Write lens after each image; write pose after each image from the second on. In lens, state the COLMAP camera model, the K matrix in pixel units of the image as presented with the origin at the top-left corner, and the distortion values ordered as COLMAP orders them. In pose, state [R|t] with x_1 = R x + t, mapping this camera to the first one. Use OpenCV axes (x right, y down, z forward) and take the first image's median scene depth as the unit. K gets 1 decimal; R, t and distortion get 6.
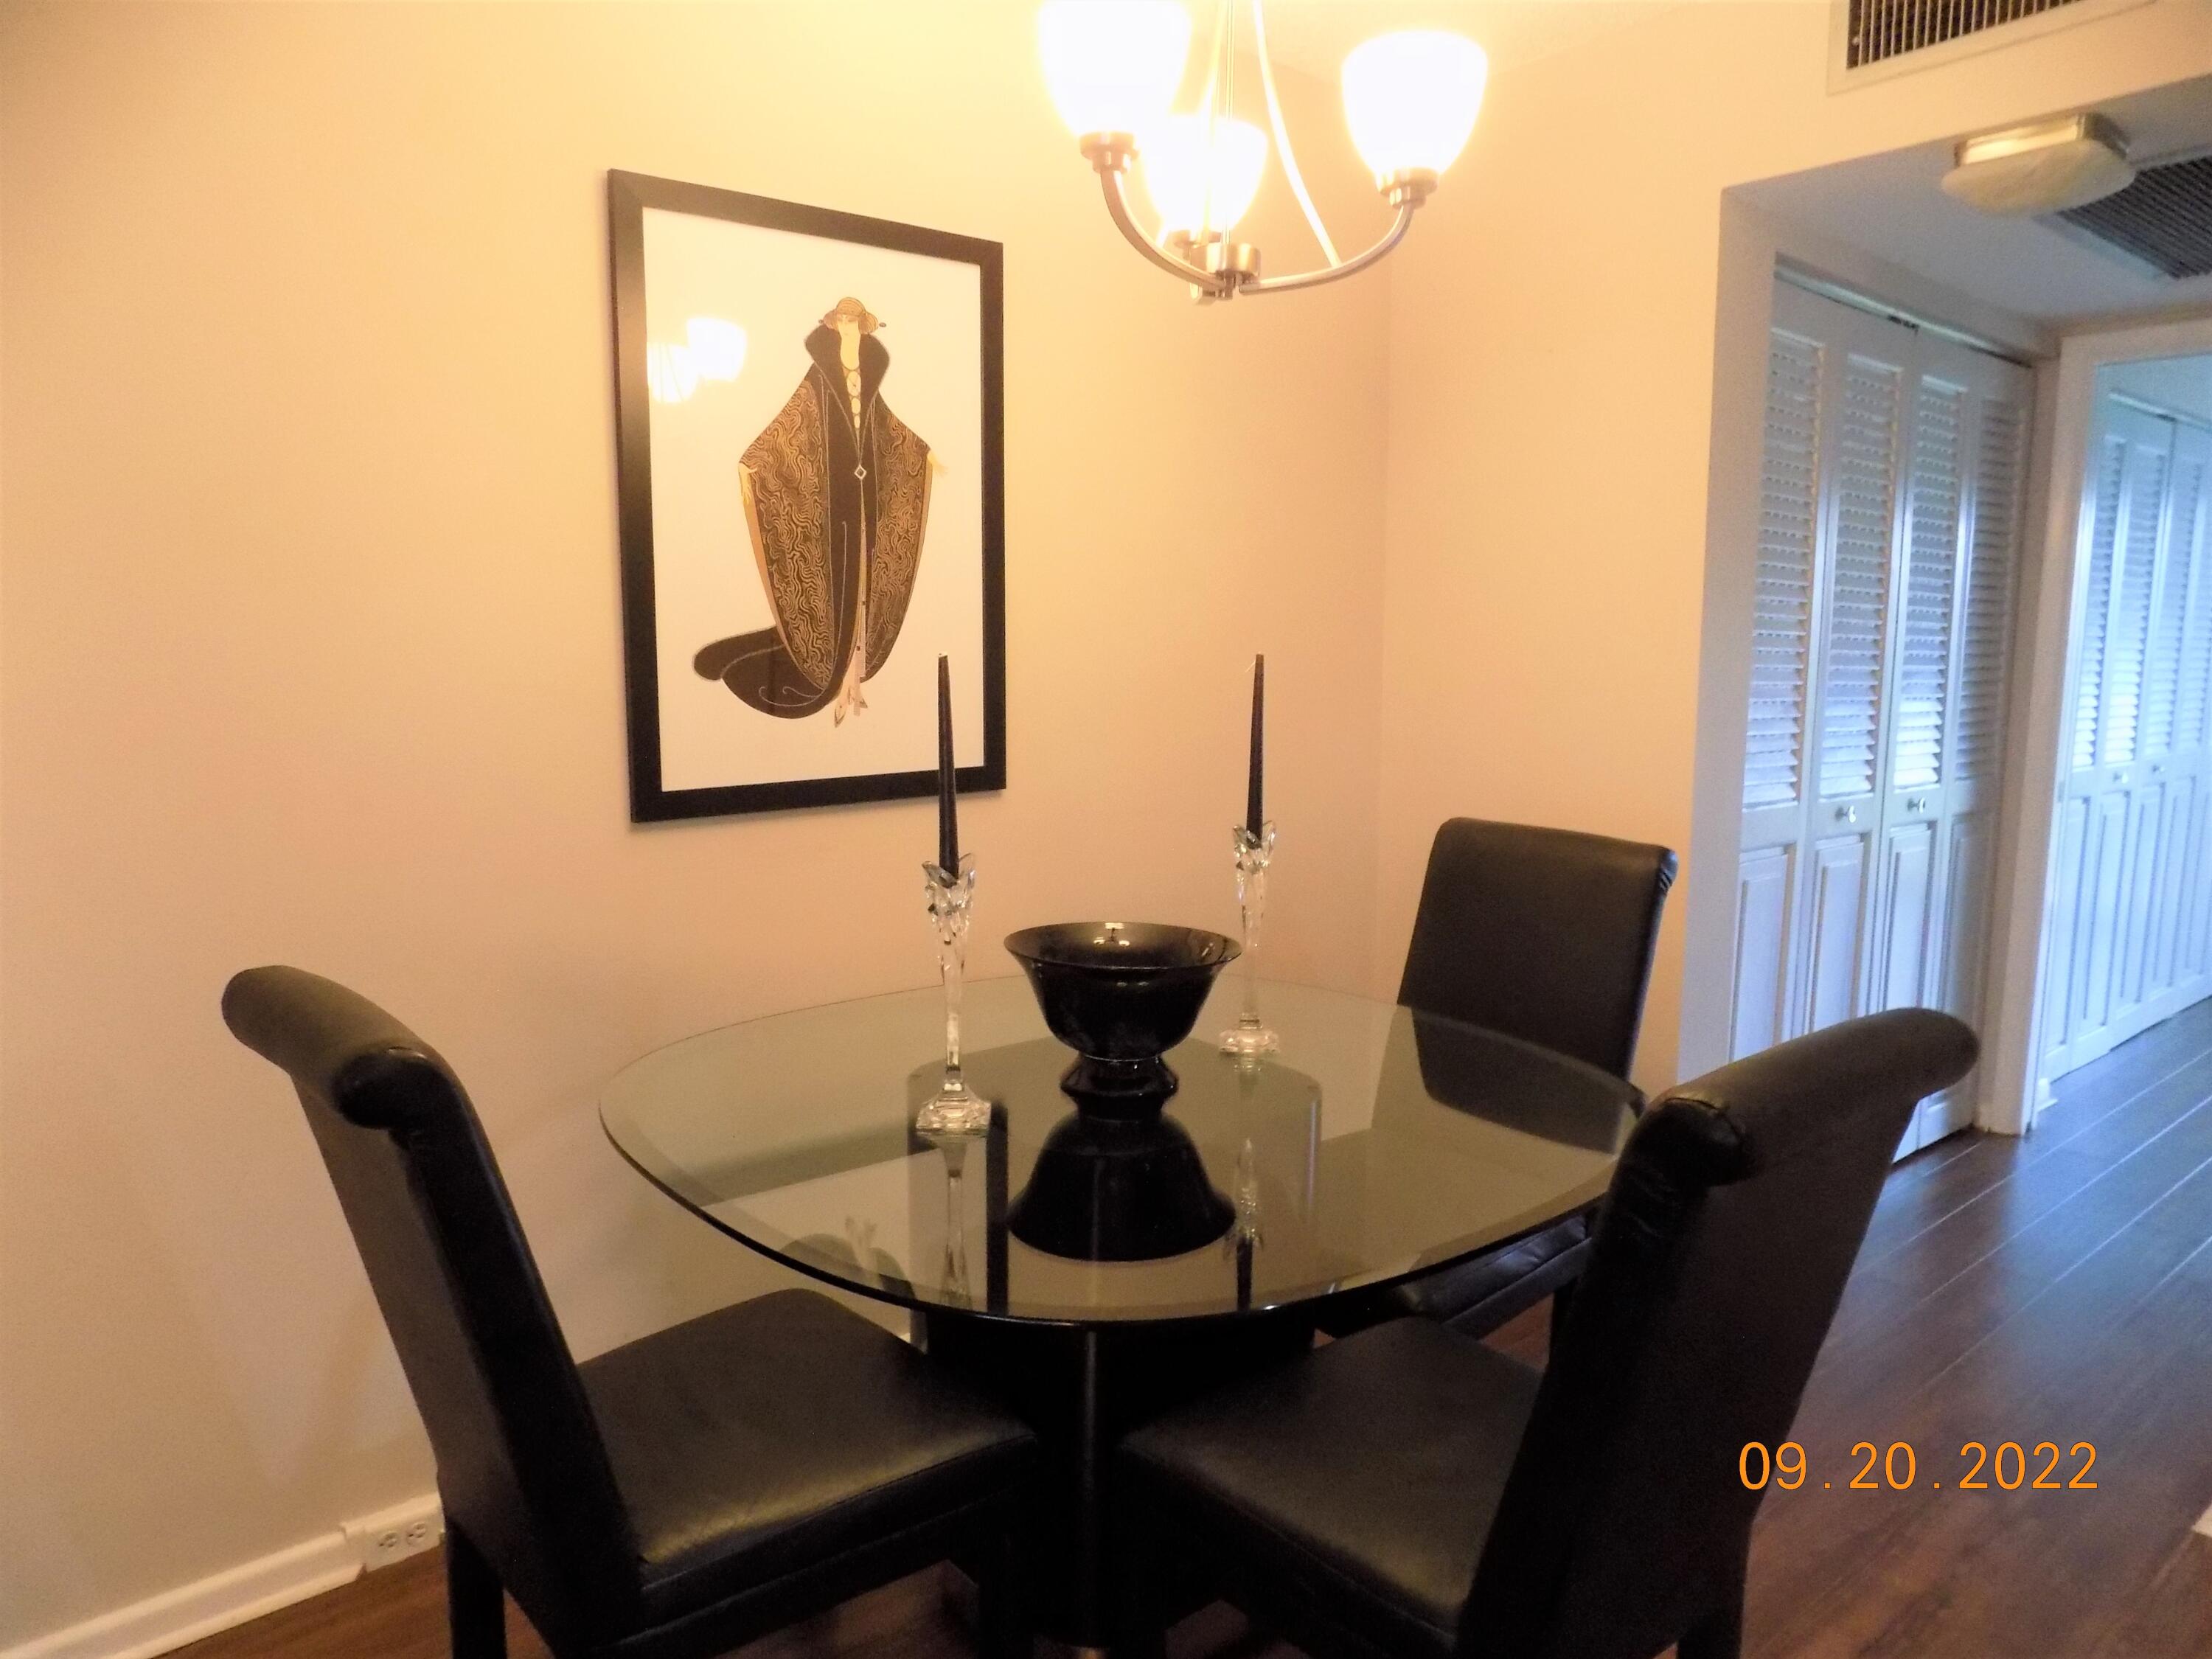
lens RADIAL K [[1509.7, 0, 1103.7], [0, 1509.7, 820.1], [0, 0, 1]] dist [-0.064725, 0.056250]
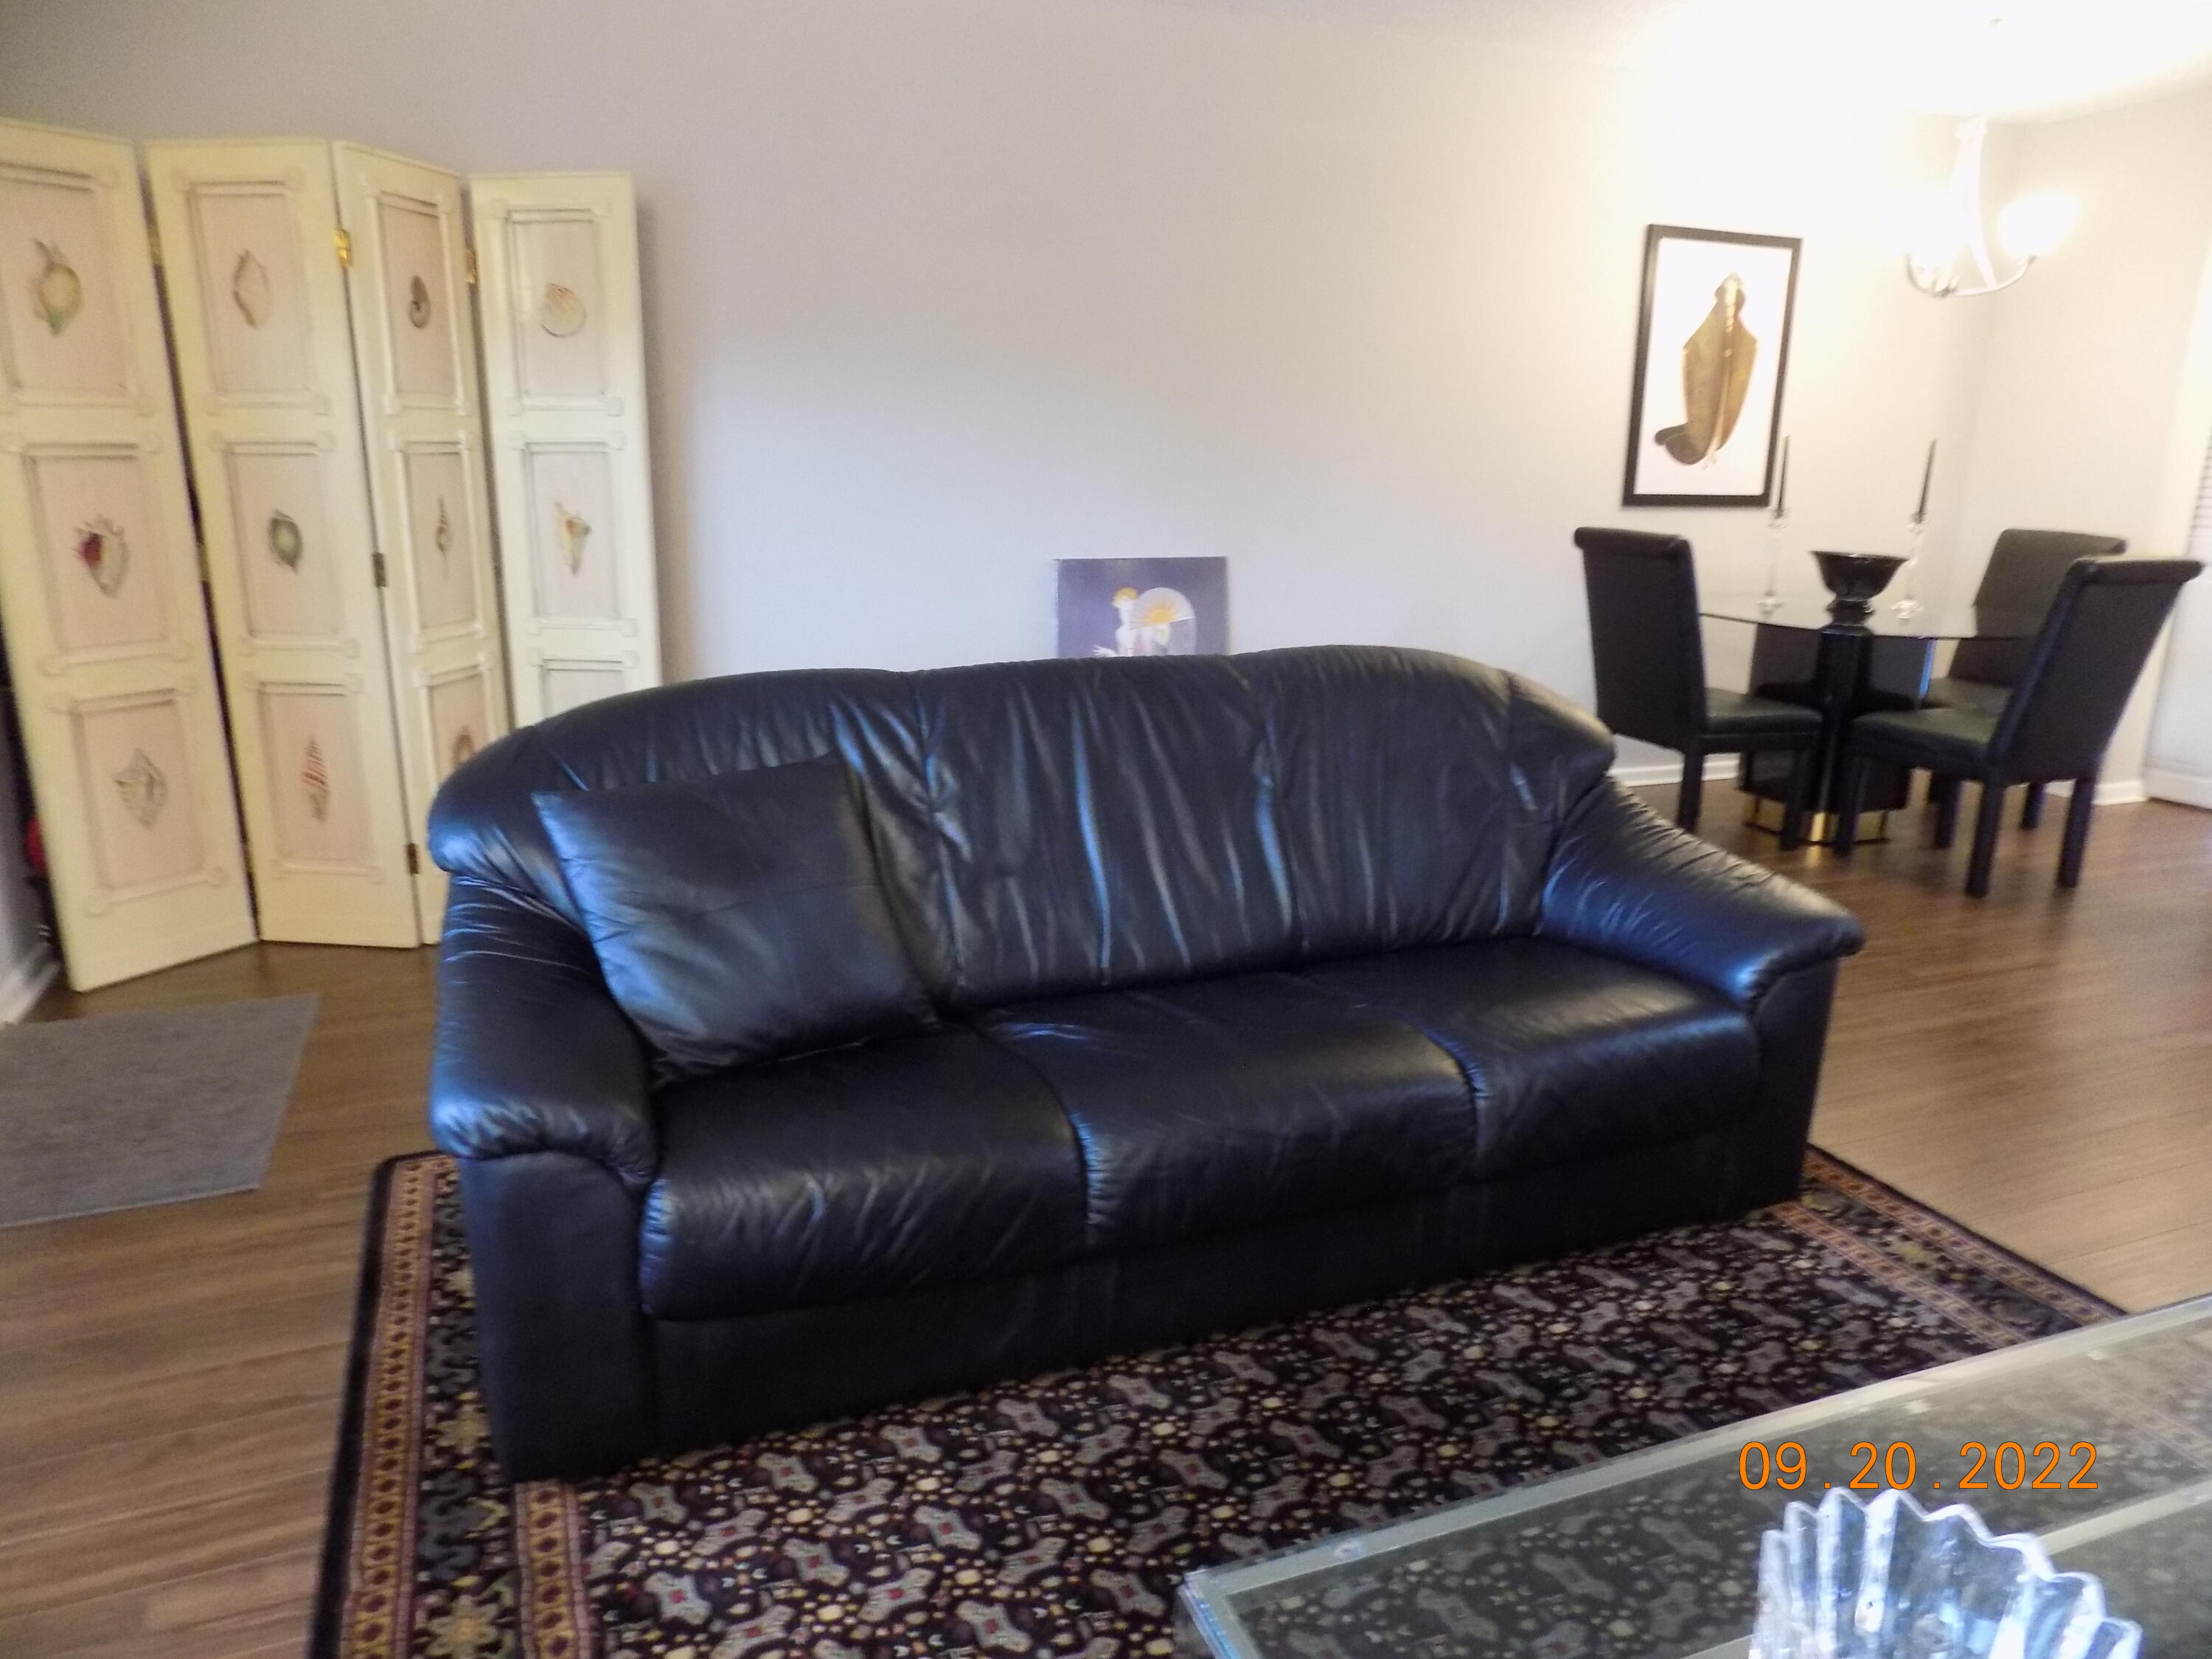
lens RADIAL K [[1509.7, 0, 1103.7], [0, 1509.7, 820.1], [0, 0, 1]] dist [-0.064725, 0.056250]
pose [[0.953522, 0.095093, -0.285925, -0.363787], [-0.060727, 0.990073, 0.126761, 0.235786], [0.295141, -0.103506, 0.949831, -1.481123]]
